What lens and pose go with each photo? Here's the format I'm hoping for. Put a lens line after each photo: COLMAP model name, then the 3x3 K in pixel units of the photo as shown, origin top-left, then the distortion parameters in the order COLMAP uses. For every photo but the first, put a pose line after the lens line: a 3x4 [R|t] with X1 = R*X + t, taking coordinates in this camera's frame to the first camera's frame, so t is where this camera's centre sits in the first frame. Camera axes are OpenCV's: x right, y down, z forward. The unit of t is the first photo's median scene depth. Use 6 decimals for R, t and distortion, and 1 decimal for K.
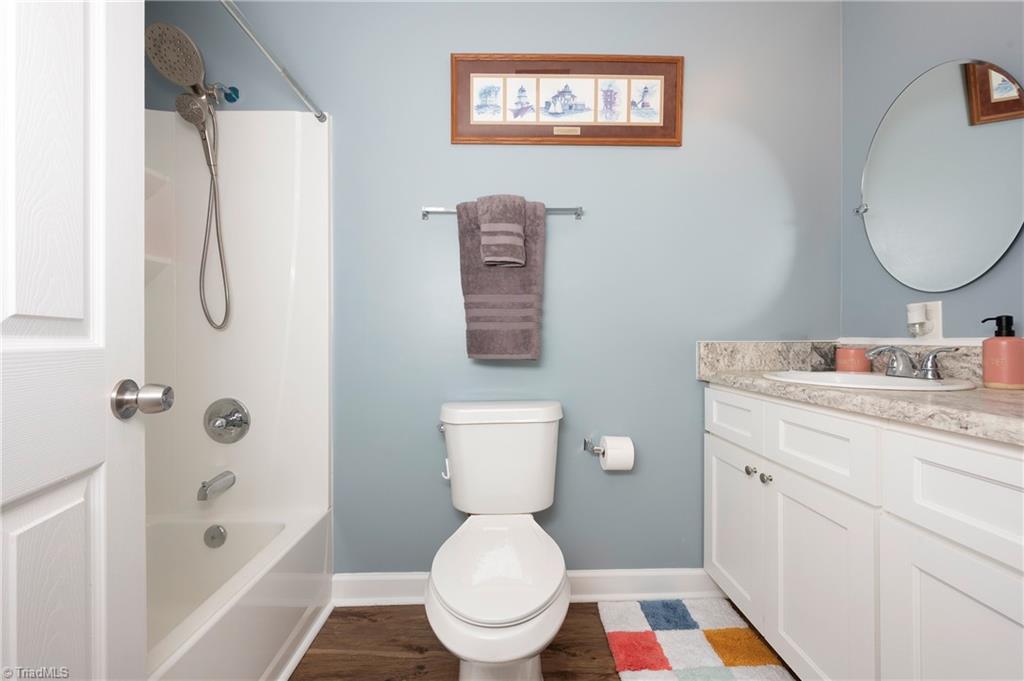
lens RADIAL K [[402.5, 0, 511.1], [0, 402.5, 338.8], [0, 0, 1]] dist [0.001173, 0.000032]
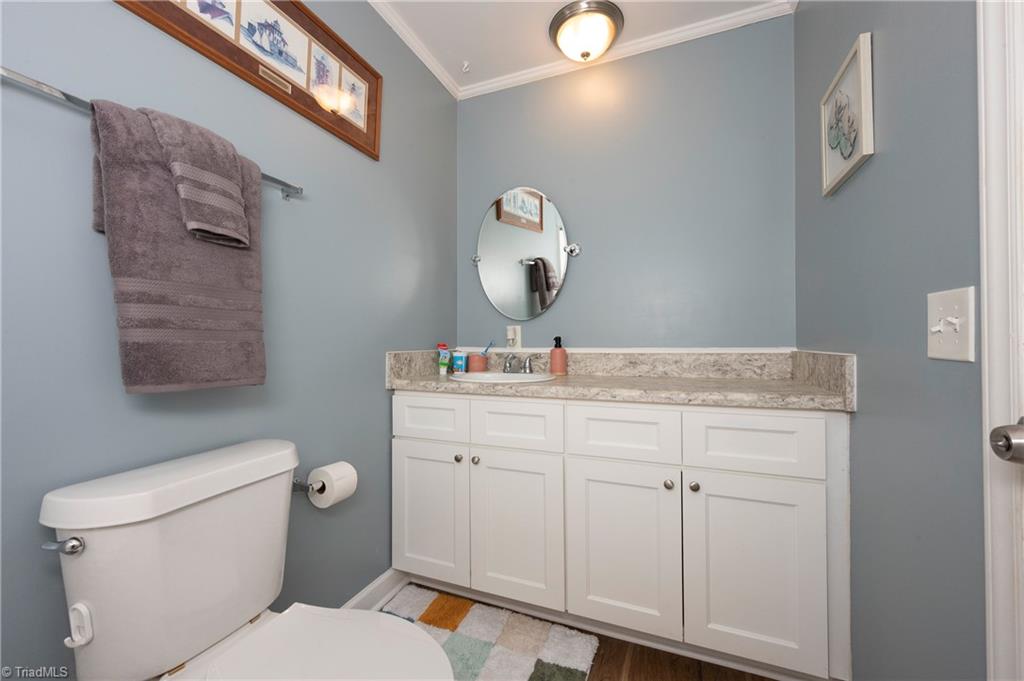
lens RADIAL K [[402.5, 0, 511.1], [0, 402.5, 338.8], [0, 0, 1]] dist [0.001173, 0.000032]
pose [[0.416141, 0.009364, 0.909252, -0.385000], [0.002519, 0.999931, -0.011451, -0.017377], [-0.909296, 0.007056, 0.416089, 0.295481]]
